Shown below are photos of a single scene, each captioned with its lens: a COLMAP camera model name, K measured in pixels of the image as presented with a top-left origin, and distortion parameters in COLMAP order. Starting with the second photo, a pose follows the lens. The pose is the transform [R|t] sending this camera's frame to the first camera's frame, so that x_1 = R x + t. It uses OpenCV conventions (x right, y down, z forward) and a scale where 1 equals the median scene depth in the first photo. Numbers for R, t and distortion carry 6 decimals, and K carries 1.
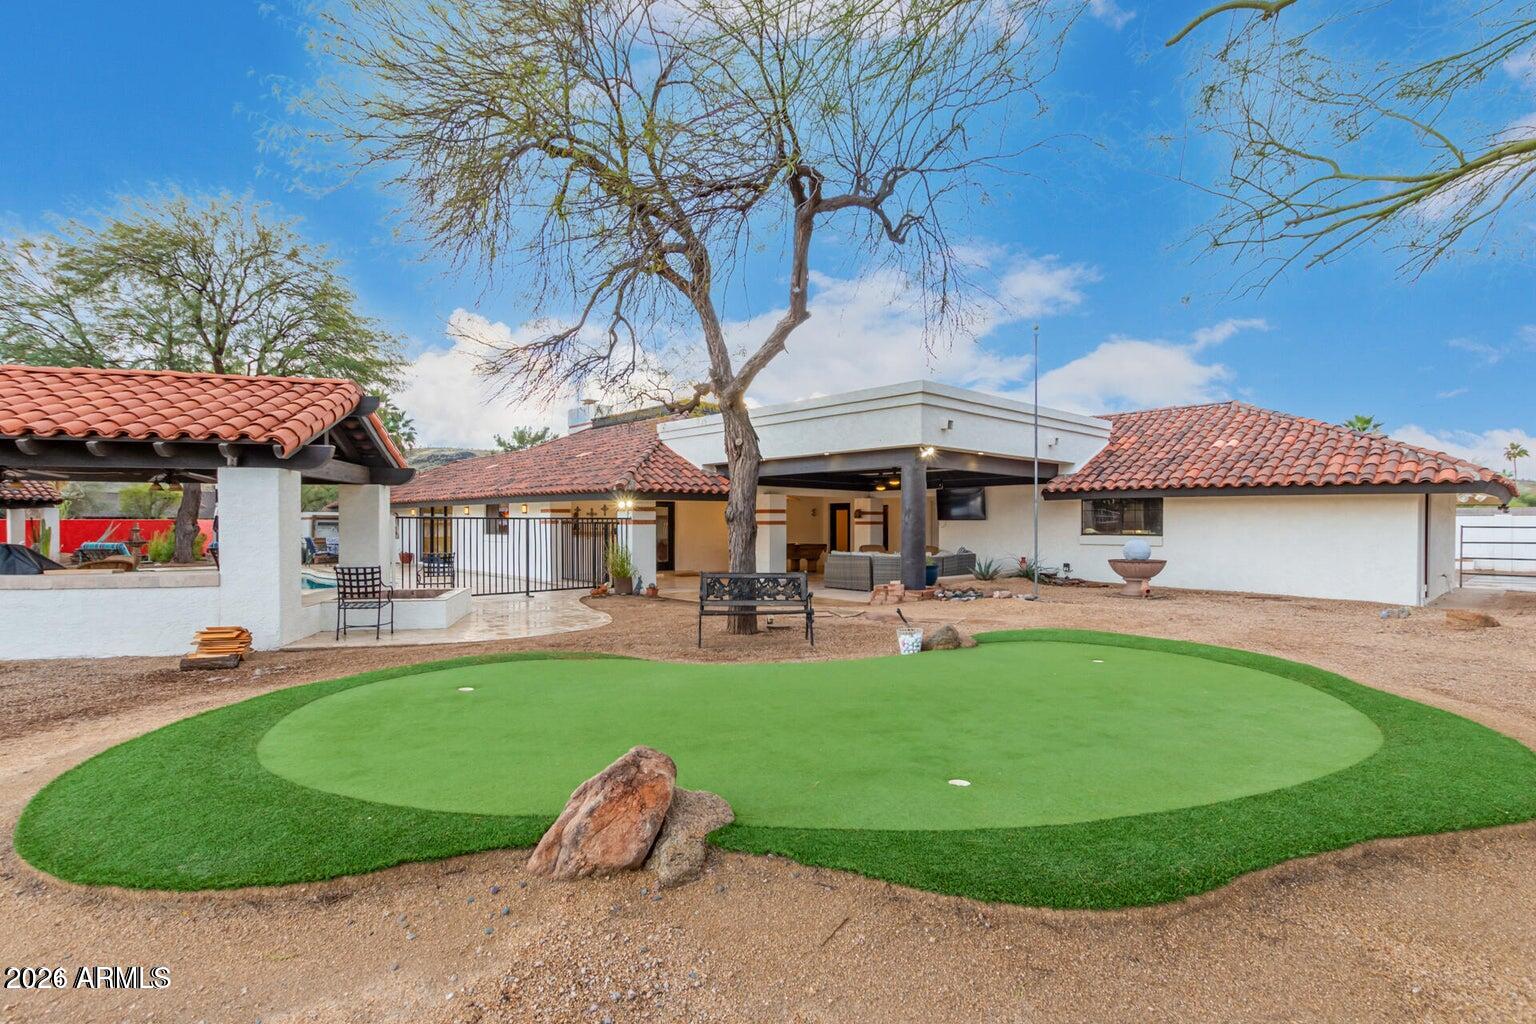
lens RADIAL K [[708.6, 0, 766.4], [0, 708.6, 516.5], [0, 0, 1]] dist [0.000378, -0.000286]
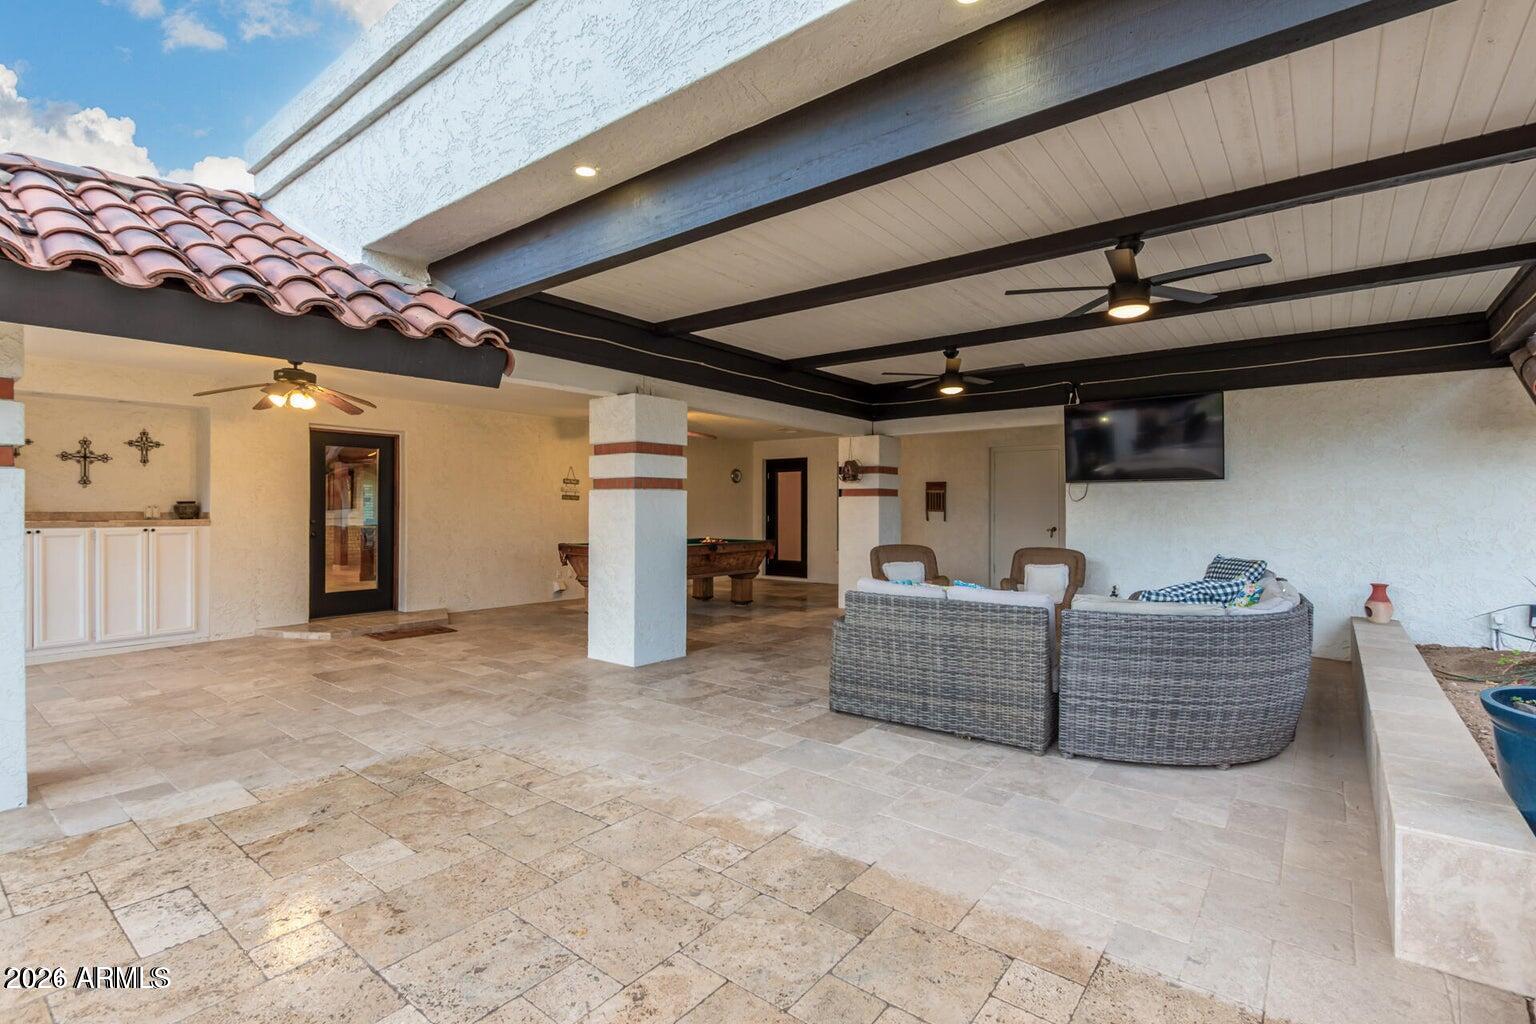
lens RADIAL K [[708.6, 0, 766.4], [0, 708.6, 516.5], [0, 0, 1]] dist [0.000378, -0.000286]
pose [[0.988224, 0.000581, 0.153010, 0.015215], [-0.003691, 0.999792, 0.020042, 0.018752], [-0.152967, -0.020371, 0.988021, 0.707556]]
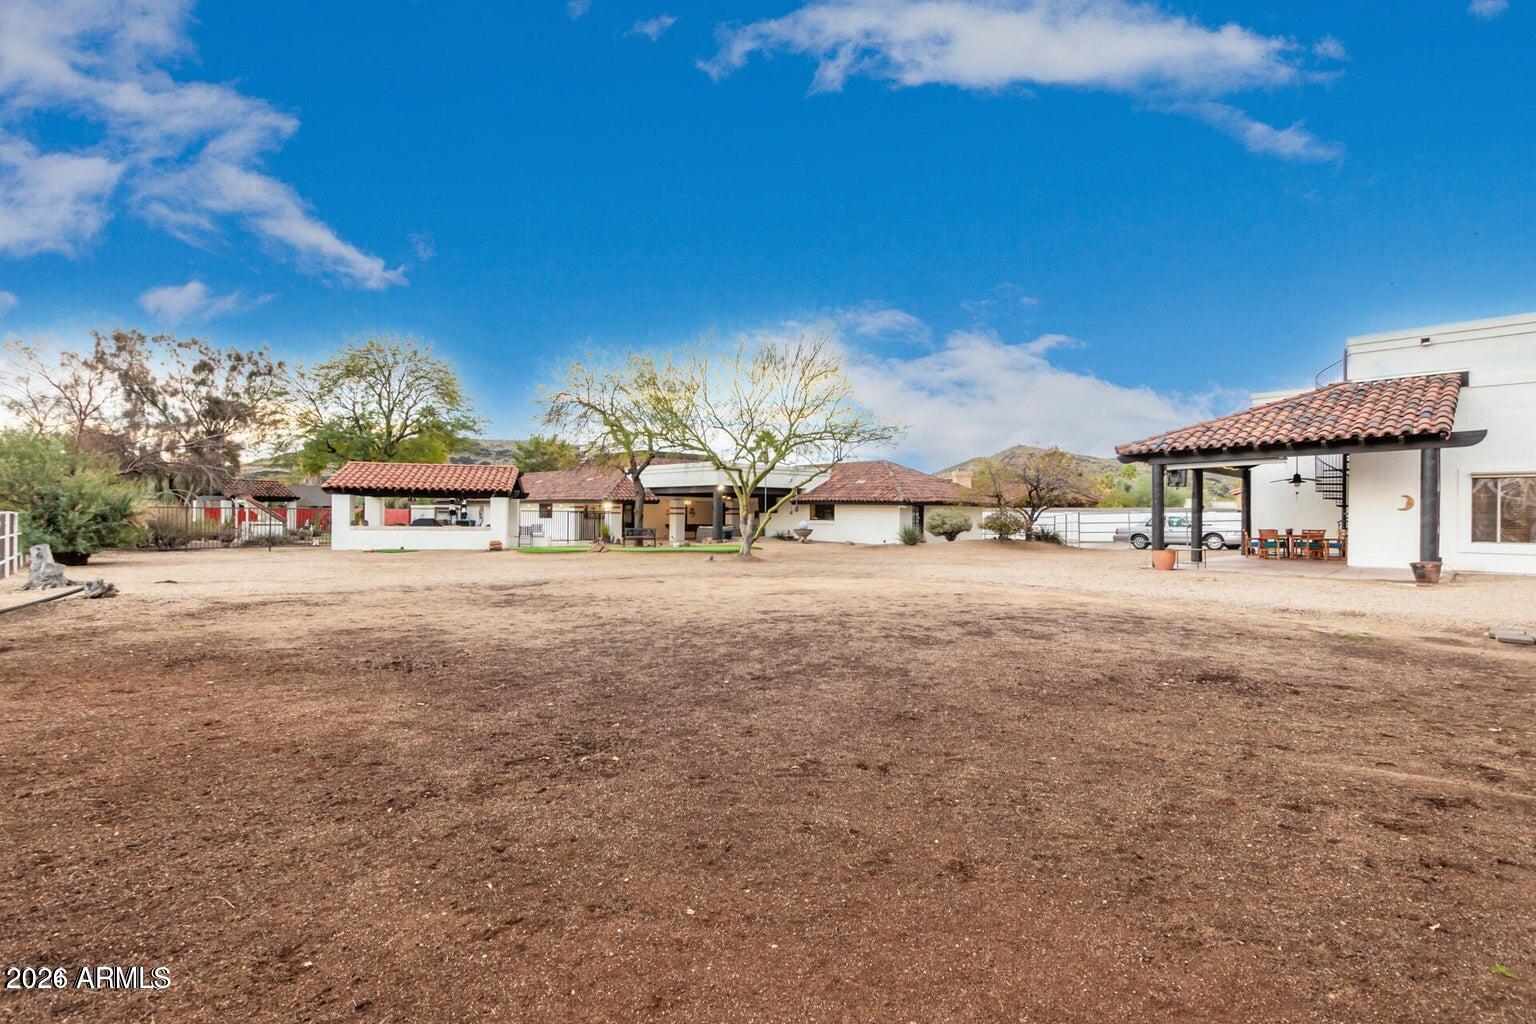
lens RADIAL K [[708.6, 0, 766.4], [0, 708.6, 516.5], [0, 0, 1]] dist [0.000378, -0.000286]
pose [[0.999972, 0.007463, 0.000913, 0.298550], [-0.007476, 0.999859, 0.015049, -0.018914], [-0.000800, -0.015055, 0.999886, -1.242619]]
